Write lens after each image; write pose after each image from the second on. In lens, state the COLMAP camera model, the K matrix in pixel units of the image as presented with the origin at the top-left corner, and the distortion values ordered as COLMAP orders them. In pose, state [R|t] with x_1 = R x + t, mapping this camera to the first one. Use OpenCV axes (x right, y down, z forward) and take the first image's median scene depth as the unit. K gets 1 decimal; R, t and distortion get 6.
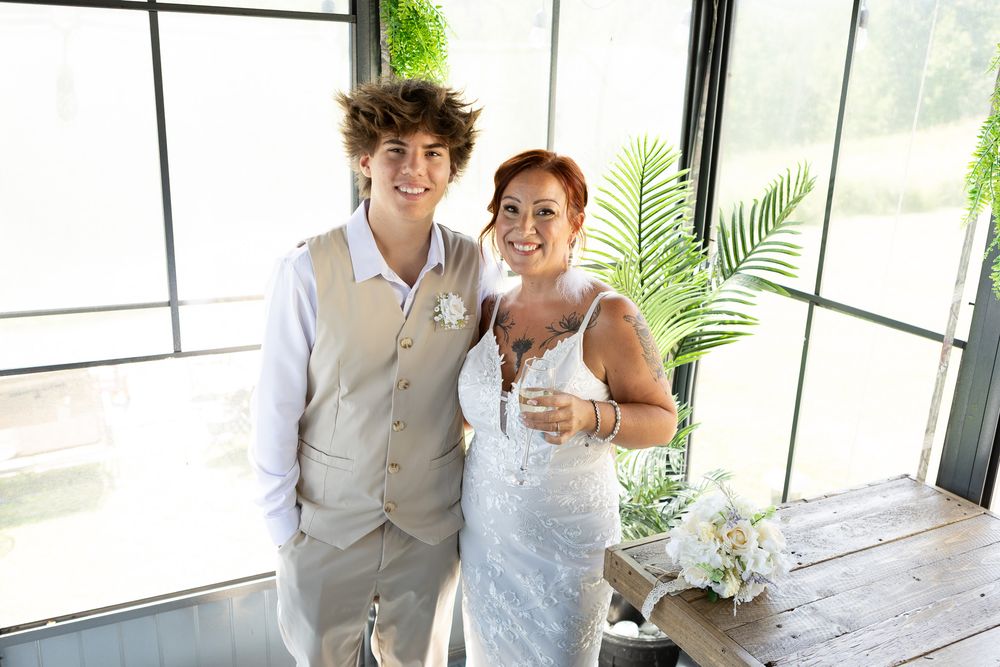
lens RADIAL K [[908.6, 0, 497.7], [0, 908.6, 359.0], [0, 0, 1]] dist [0.023038, 0.005835]
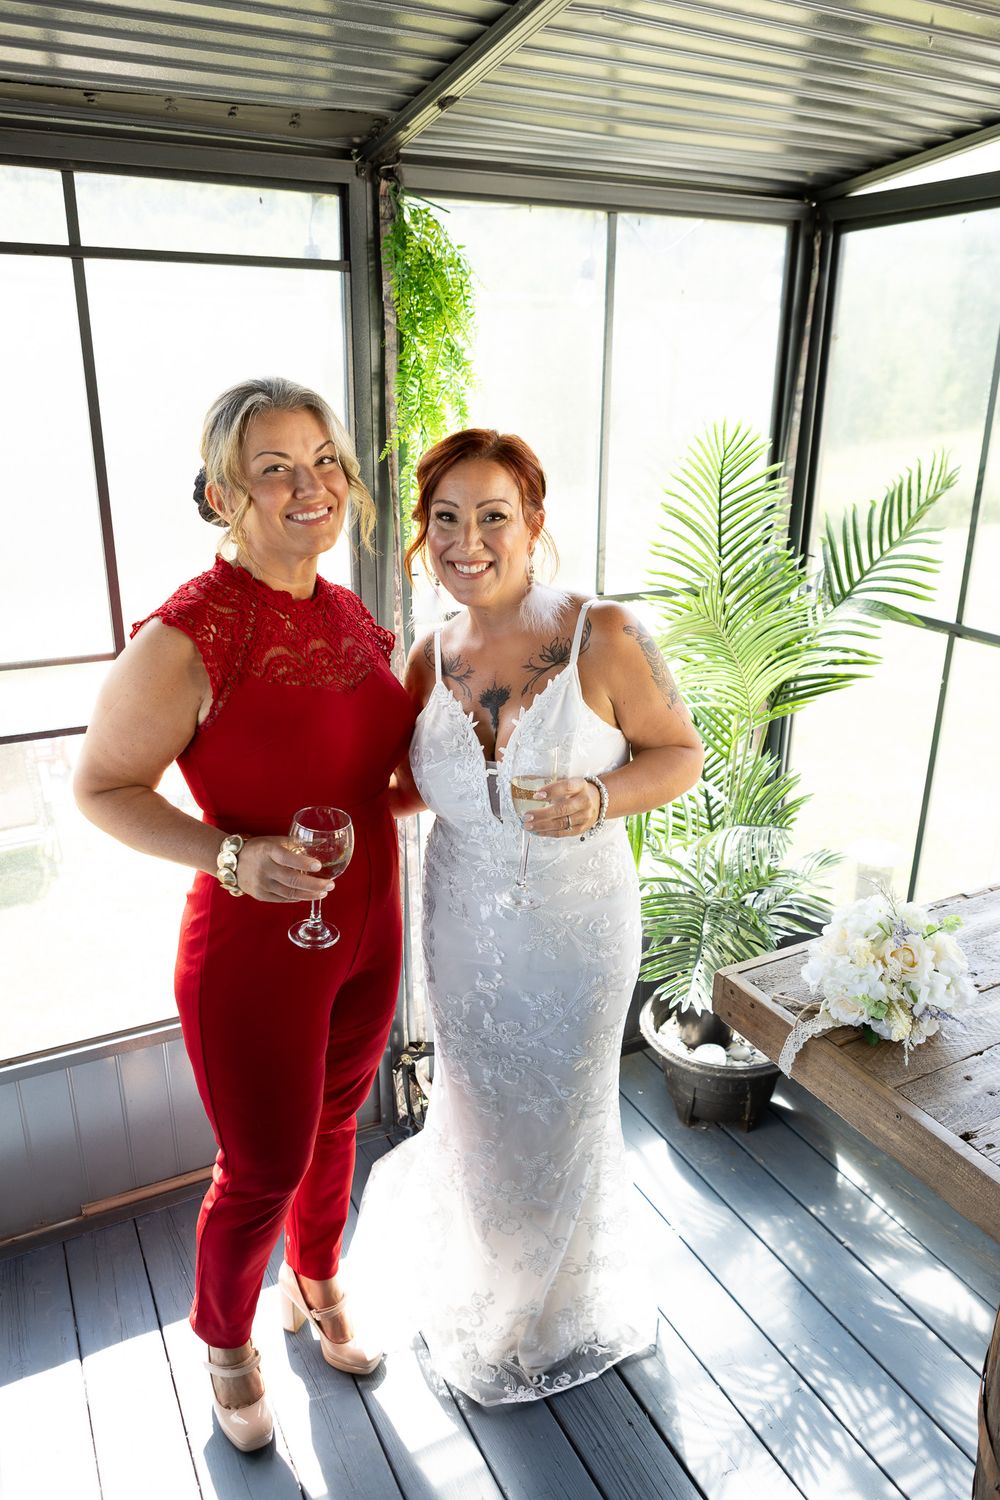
lens RADIAL K [[1057.4, 0, 502.5], [0, 1057.4, 760.5], [0, 0, 1]] dist [0.014437, -0.009493]
pose [[0.999686, -0.024788, 0.003730, -0.042867], [0.024574, 0.998484, 0.049245, -0.009091], [-0.004945, -0.049138, 0.998780, 0.112249]]
